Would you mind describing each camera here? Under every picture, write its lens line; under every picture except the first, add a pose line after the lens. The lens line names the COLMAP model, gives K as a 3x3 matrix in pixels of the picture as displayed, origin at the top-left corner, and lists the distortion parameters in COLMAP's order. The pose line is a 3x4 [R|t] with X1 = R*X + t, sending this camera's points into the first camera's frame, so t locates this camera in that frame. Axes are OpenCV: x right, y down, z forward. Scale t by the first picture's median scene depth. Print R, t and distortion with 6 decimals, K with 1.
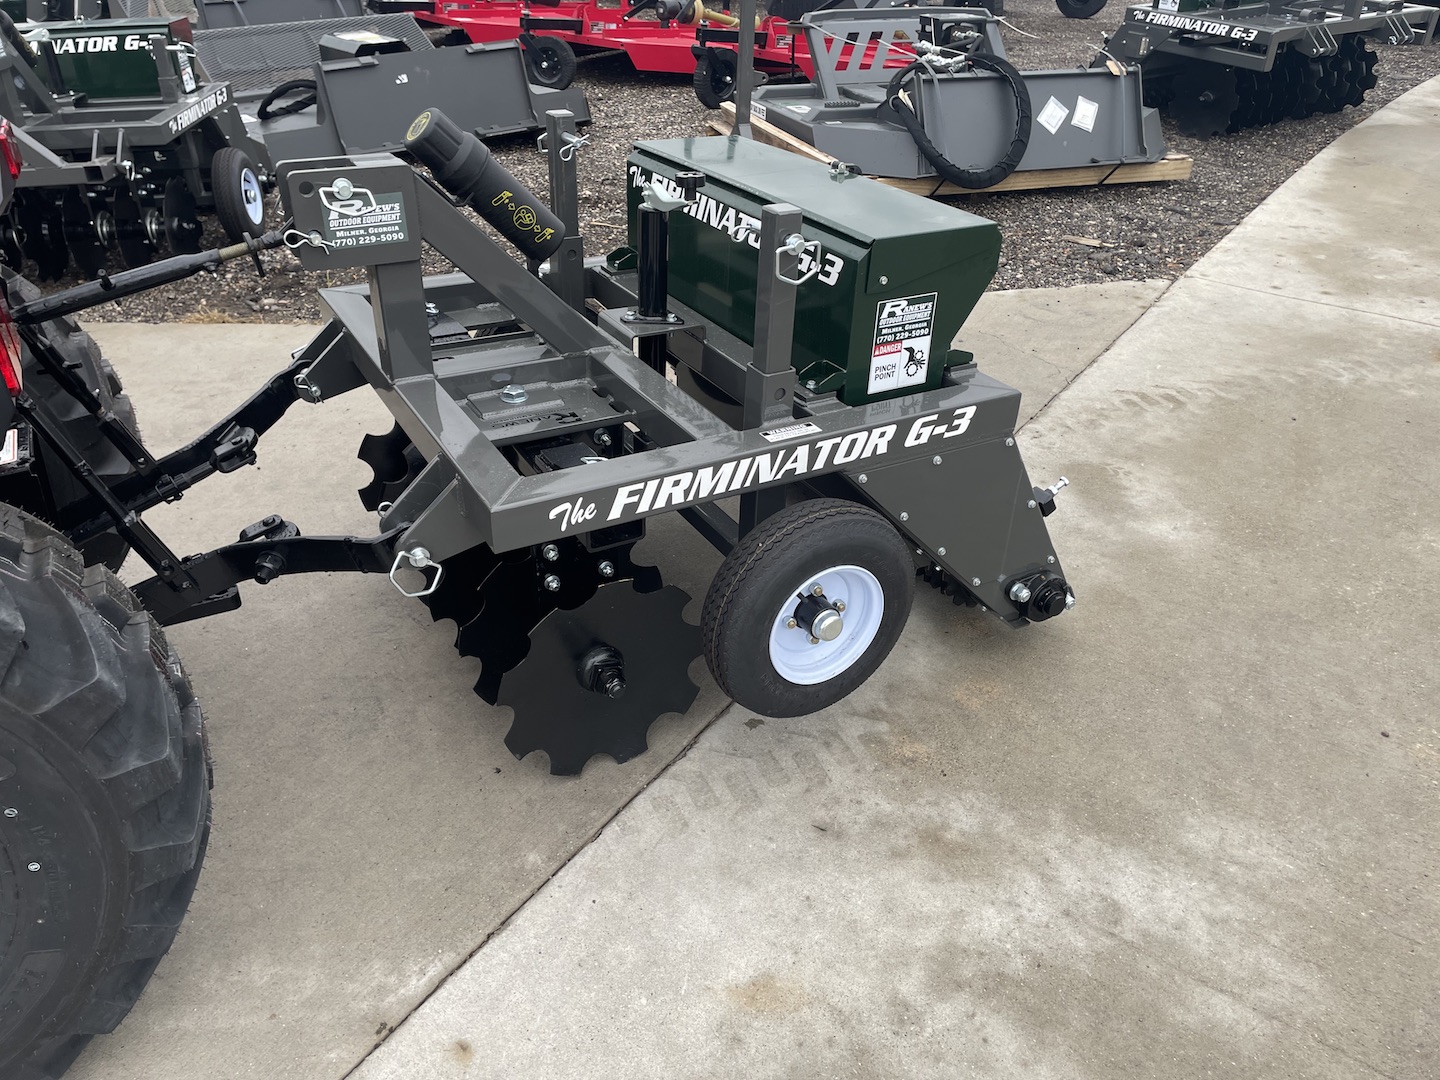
lens RADIAL K [[1091.5, 0, 725.3], [0, 1091.5, 525.4], [0, 0, 1]] dist [0.074753, -0.099870]
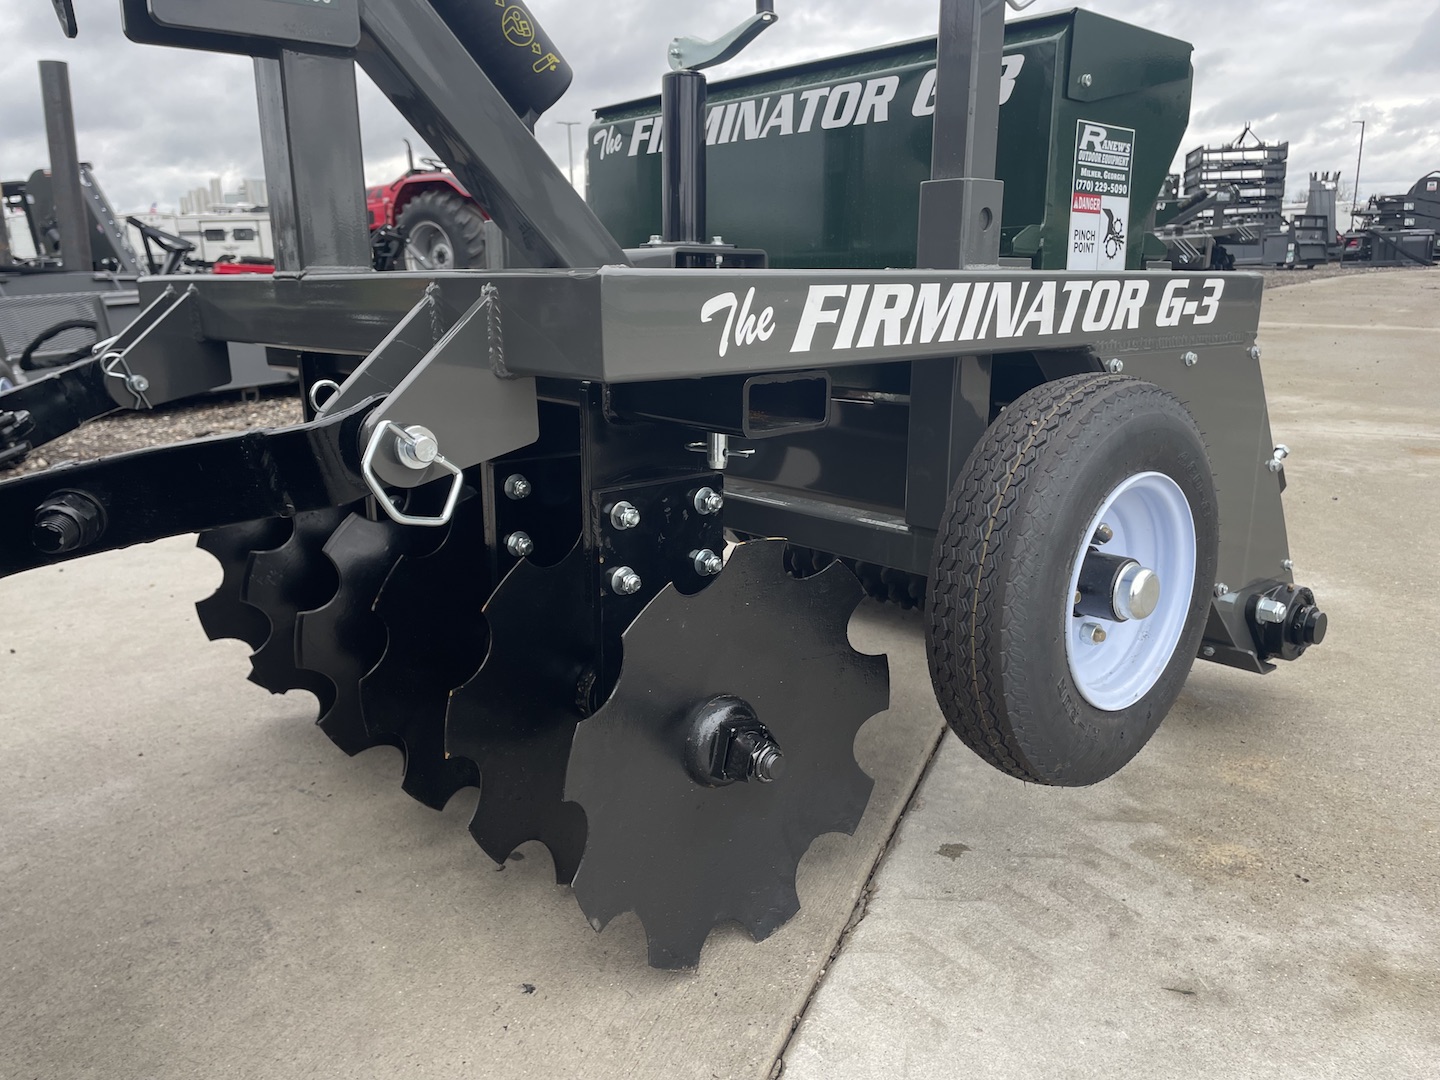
lens RADIAL K [[1091.5, 0, 716.0], [0, 1091.5, 539.2], [0, 0, 1]] dist [0.074753, -0.099870]
pose [[0.978832, -0.078565, 0.188987, -0.207994], [0.129752, 0.952319, -0.276138, 0.182793], [-0.158282, 0.294815, 0.942354, 0.461245]]
